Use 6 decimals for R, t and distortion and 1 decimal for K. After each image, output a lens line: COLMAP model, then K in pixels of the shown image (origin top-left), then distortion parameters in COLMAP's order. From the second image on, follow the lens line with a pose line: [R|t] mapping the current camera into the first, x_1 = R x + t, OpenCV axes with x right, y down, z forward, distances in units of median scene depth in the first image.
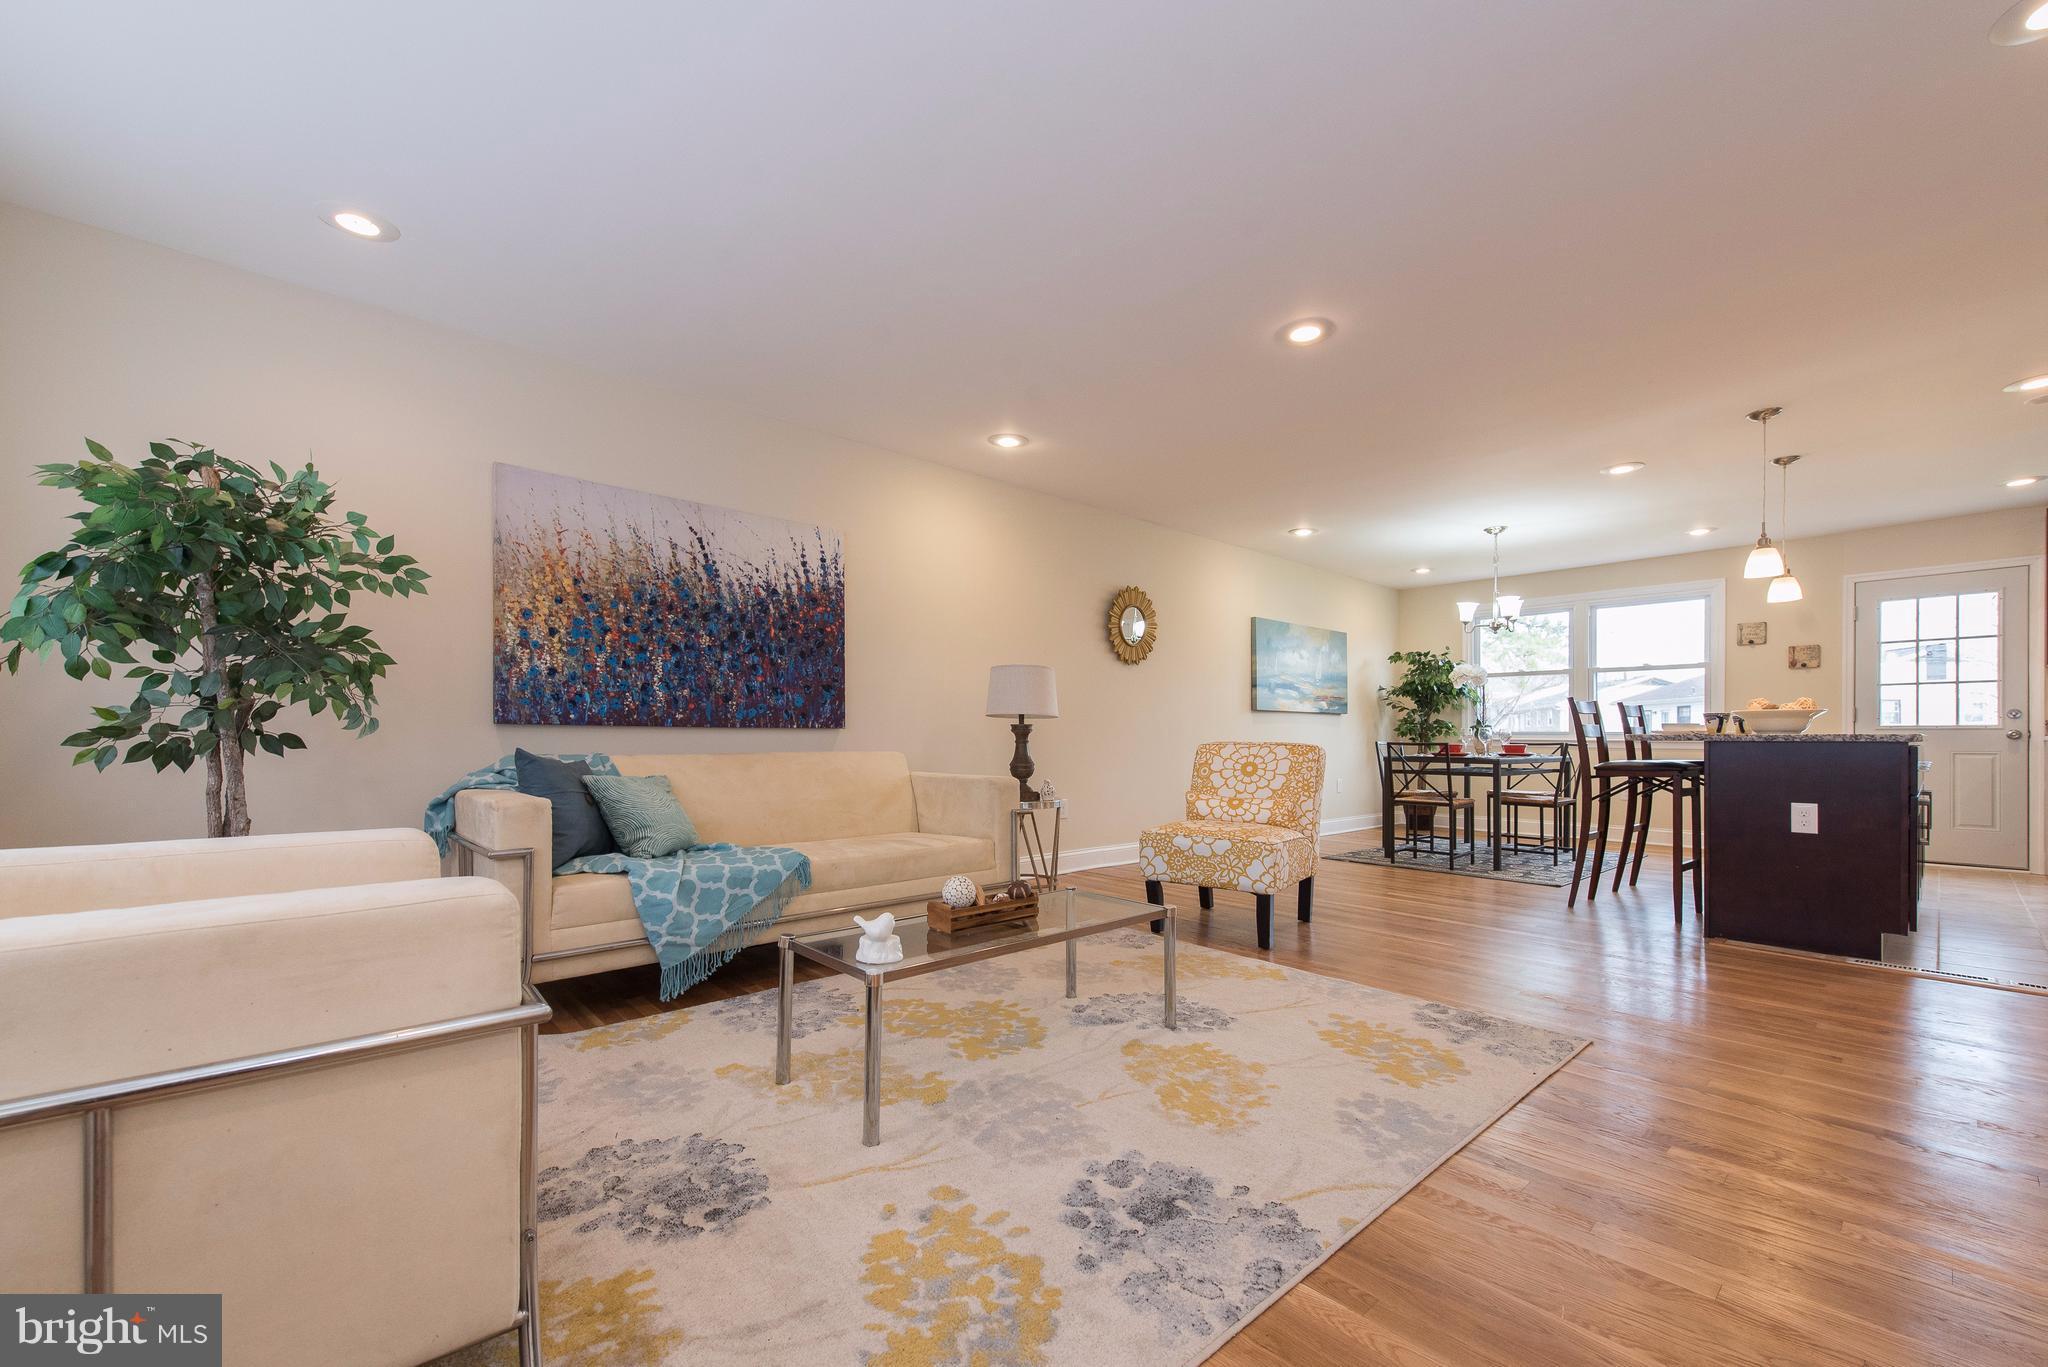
lens RADIAL K [[822.8, 0, 1018.1], [0, 822.8, 739.3], [0, 0, 1]] dist [0.008715, -0.002246]
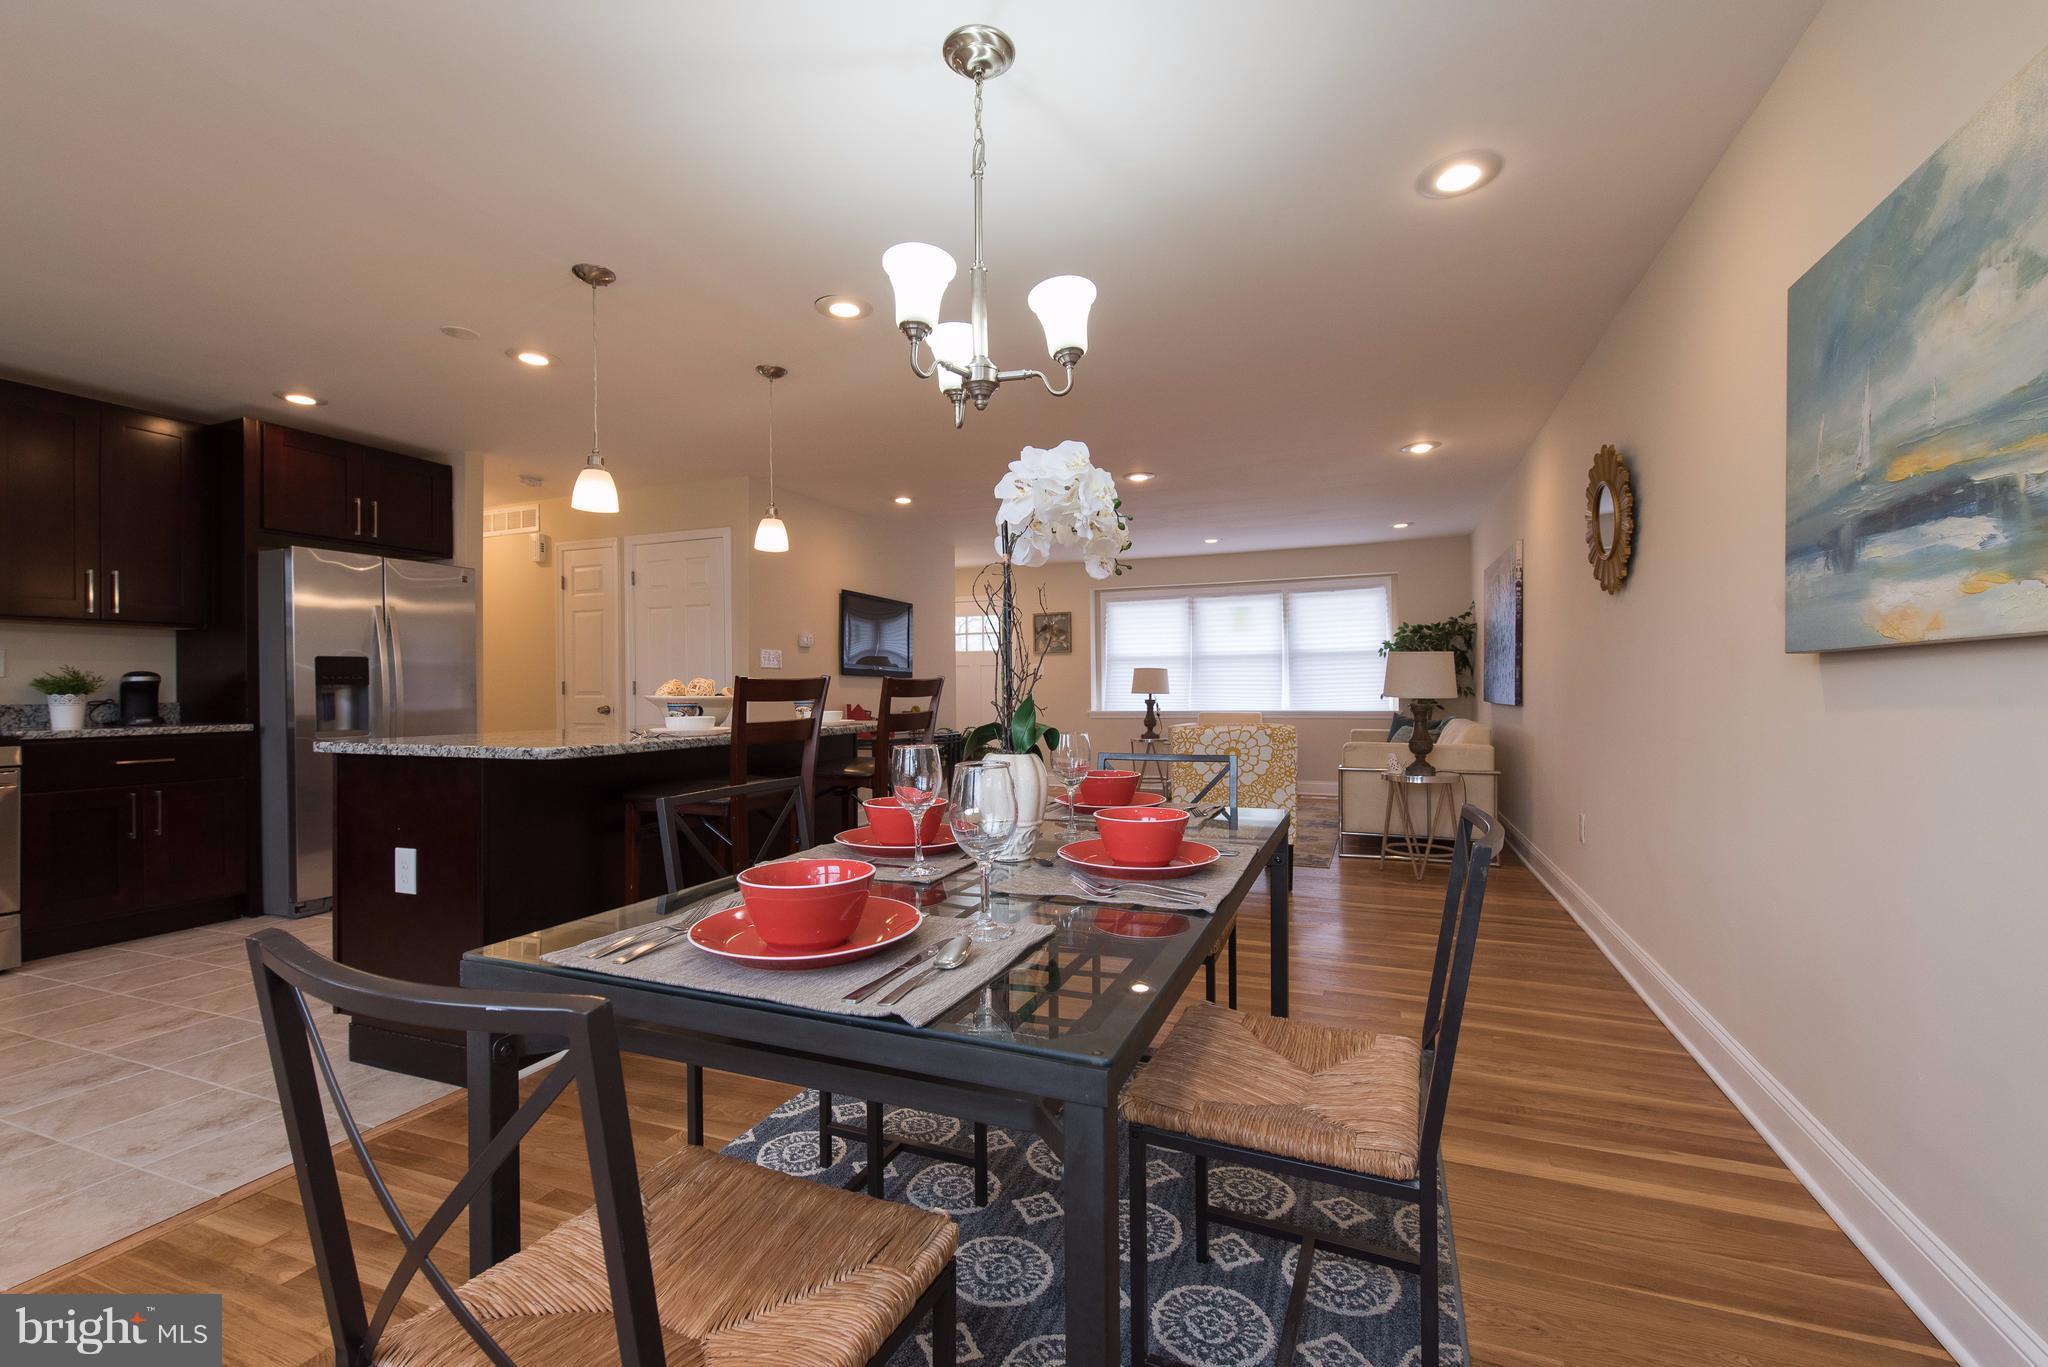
lens RADIAL K [[862.8, 0, 1034.2], [0, 862.8, 690.1], [0, 0, 1]] dist [0.003172, -0.002846]
pose [[-0.888631, 0.002555, -0.458616, 1.087569], [0.001709, 0.999996, 0.002260, -0.044339], [0.458620, 0.001224, -0.888632, 1.984449]]
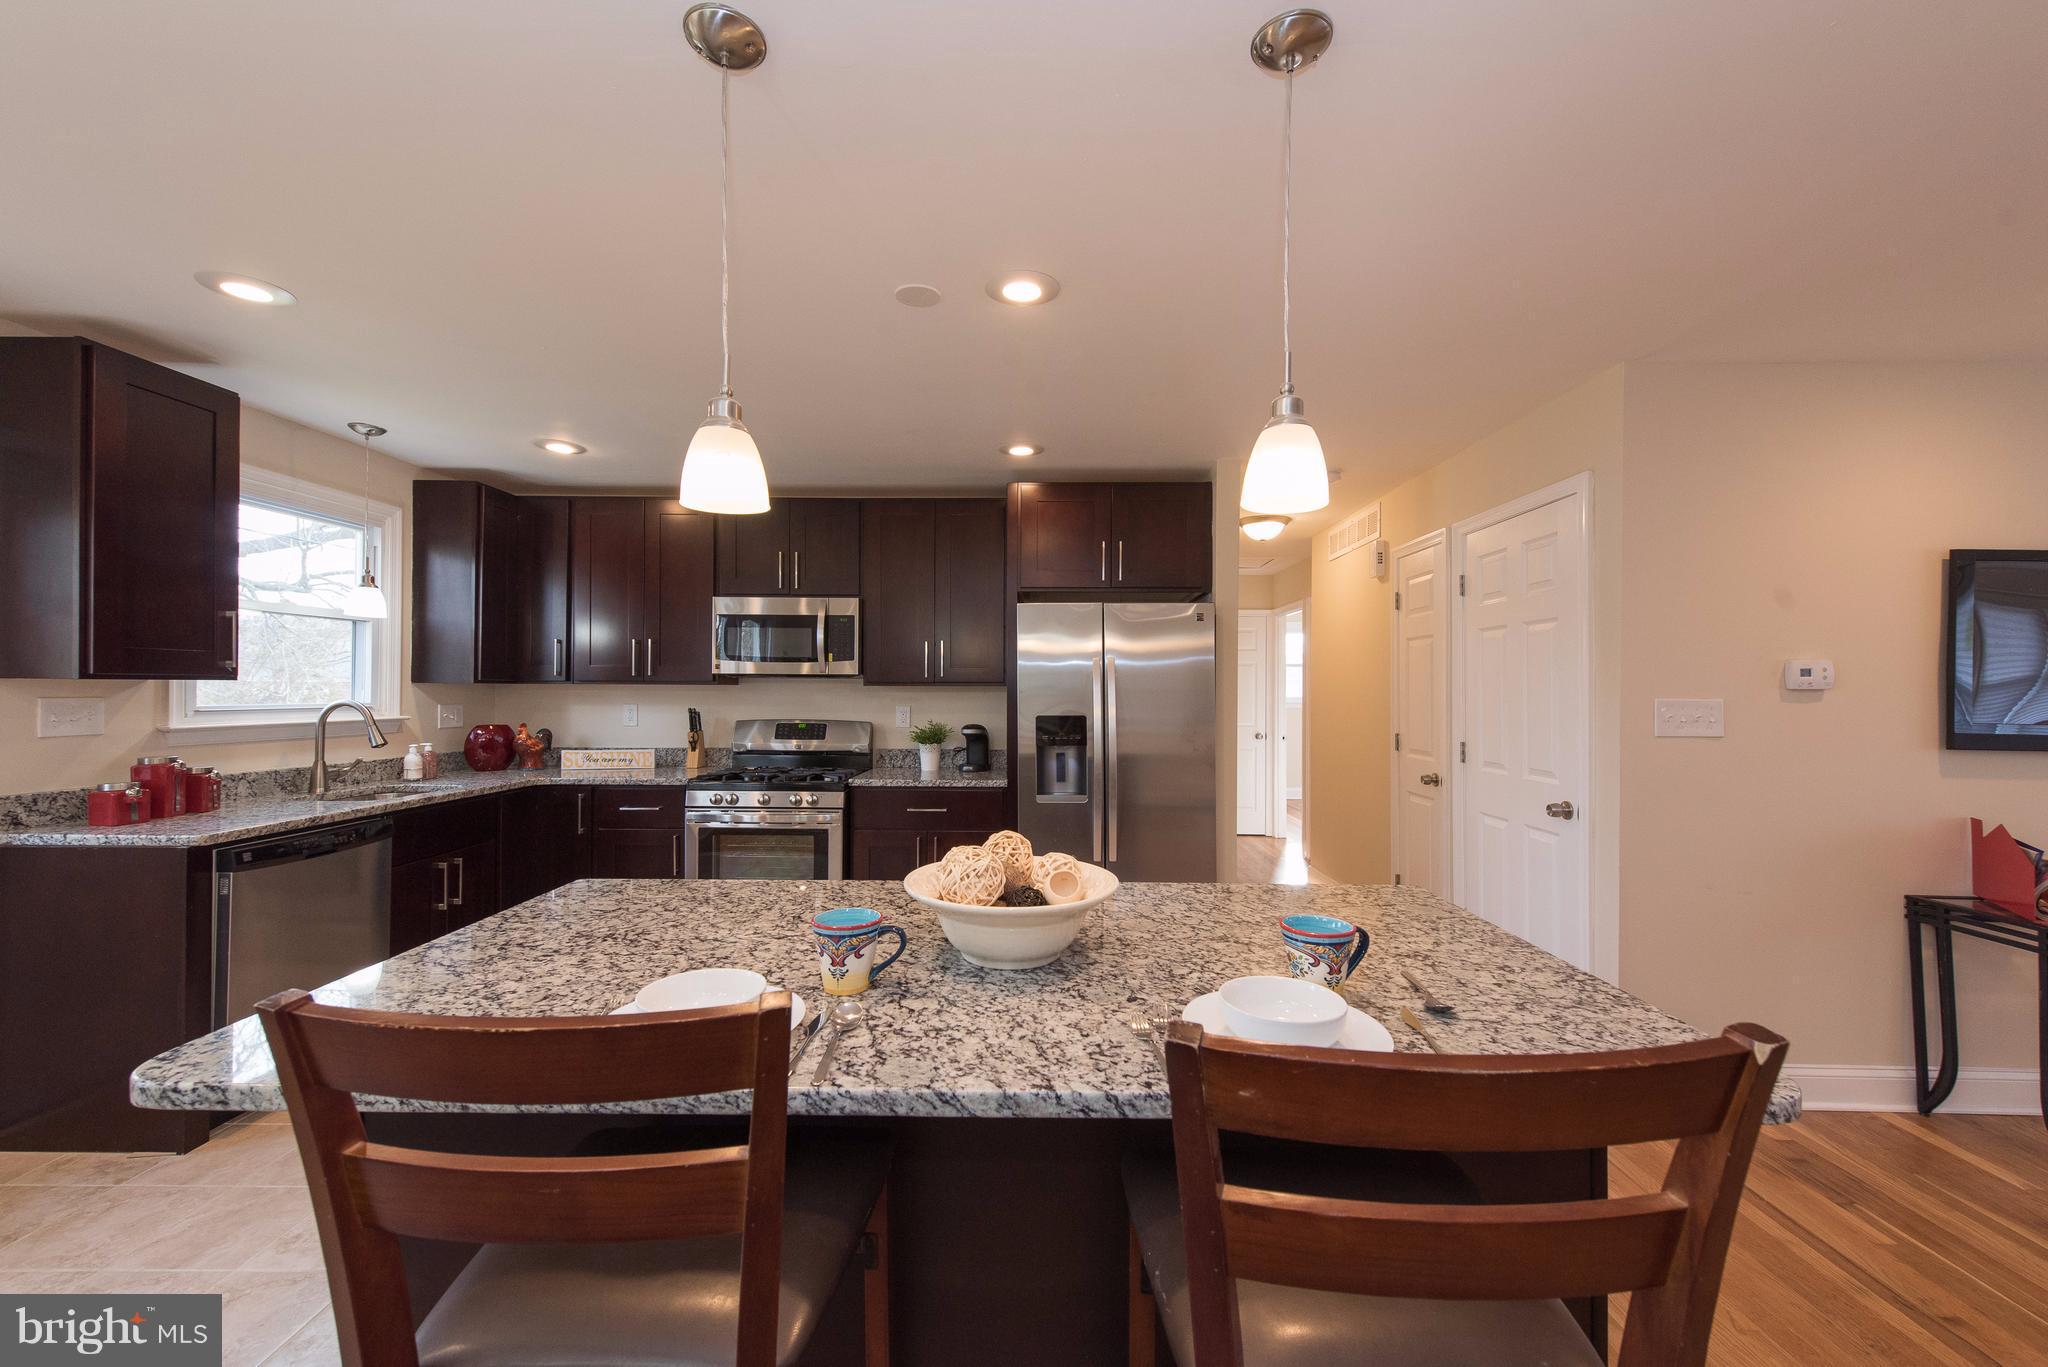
lens RADIAL K [[810.0, 0, 1031.9], [0, 810.0, 685.7], [0, 0, 1]] dist [0.008613, -0.002397]
pose [[-0.738770, -0.003172, 0.673950, 0.753332], [-0.005041, 0.999987, -0.000820, -0.119440], [-0.673939, -0.004003, -0.738776, 1.332852]]
